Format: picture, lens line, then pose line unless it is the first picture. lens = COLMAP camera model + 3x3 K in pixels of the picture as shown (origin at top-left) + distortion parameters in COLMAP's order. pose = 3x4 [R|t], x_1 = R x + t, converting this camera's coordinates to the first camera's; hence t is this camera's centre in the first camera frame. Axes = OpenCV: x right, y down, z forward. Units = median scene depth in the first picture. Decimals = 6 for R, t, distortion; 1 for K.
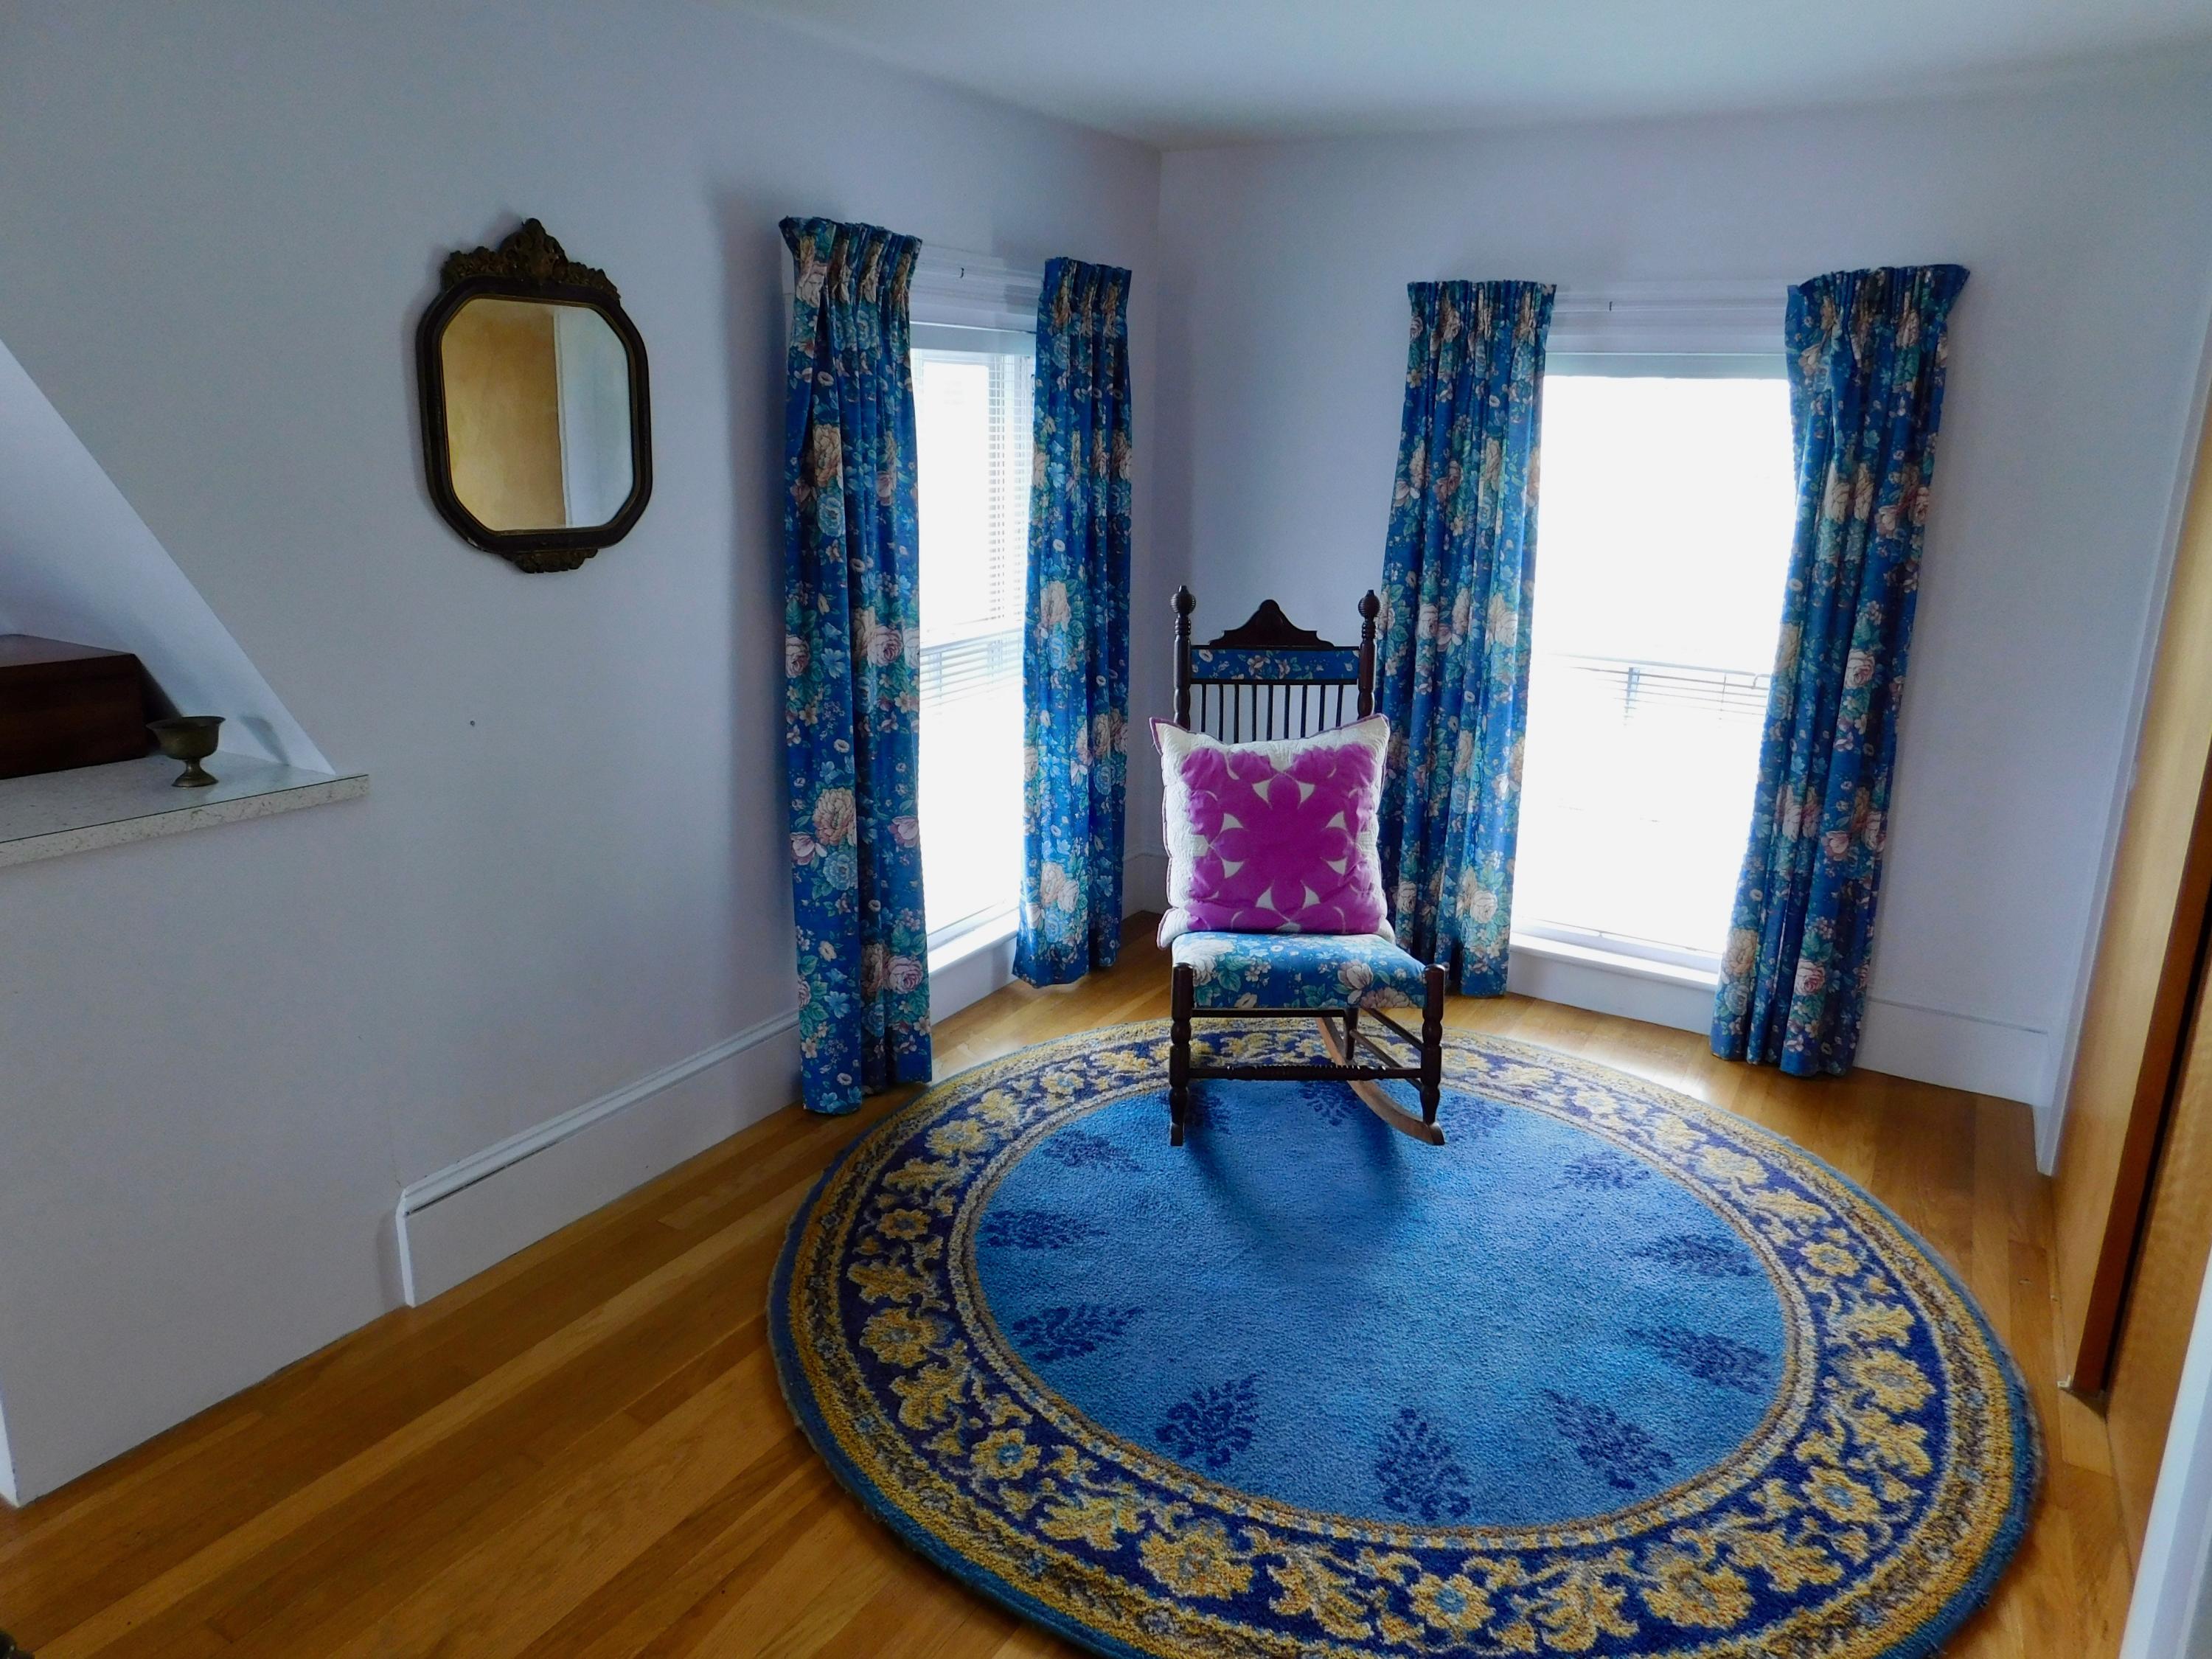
lens RADIAL K [[1470.5, 0, 1091.3], [0, 1470.5, 821.7], [0, 0, 1]] dist [-0.068103, 0.052856]
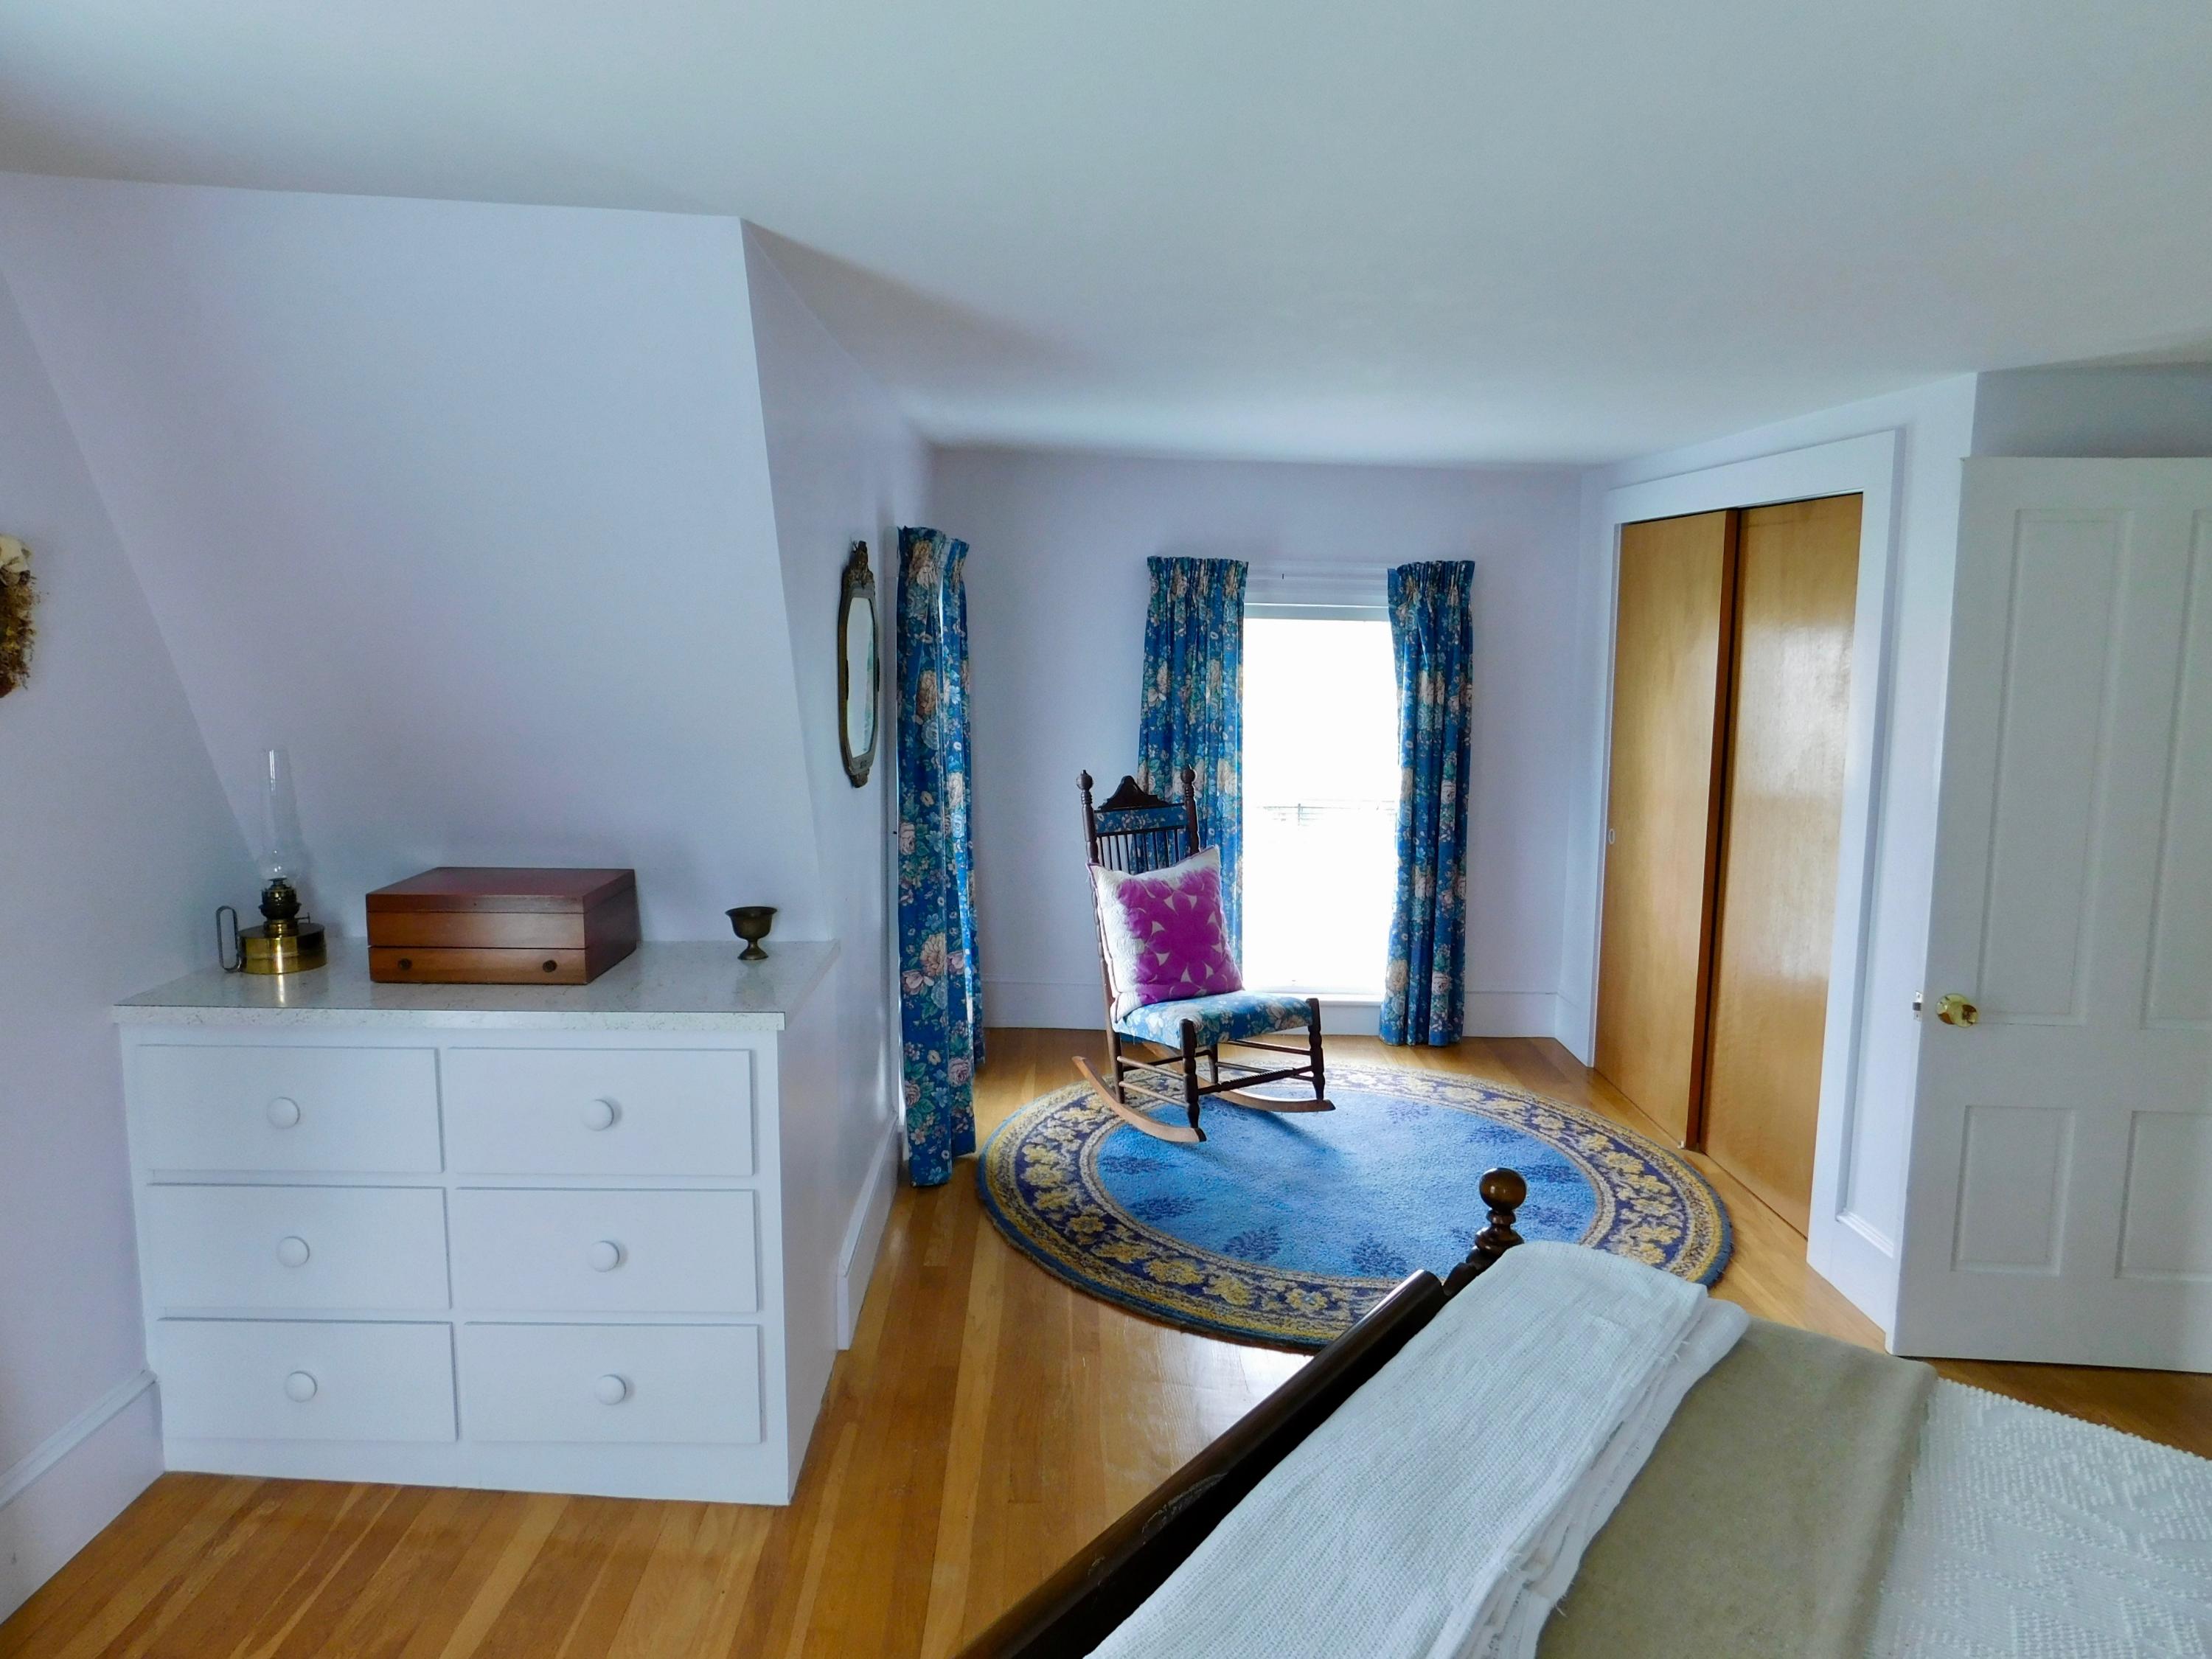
lens RADIAL K [[1470.5, 0, 1108.8], [0, 1470.5, 817.2], [0, 0, 1]] dist [-0.068103, 0.052856]
pose [[0.844233, -0.079530, 0.530043, -0.710347], [0.139675, 0.987405, -0.074315, -0.005632], [-0.517457, 0.136773, 0.844708, -0.226817]]
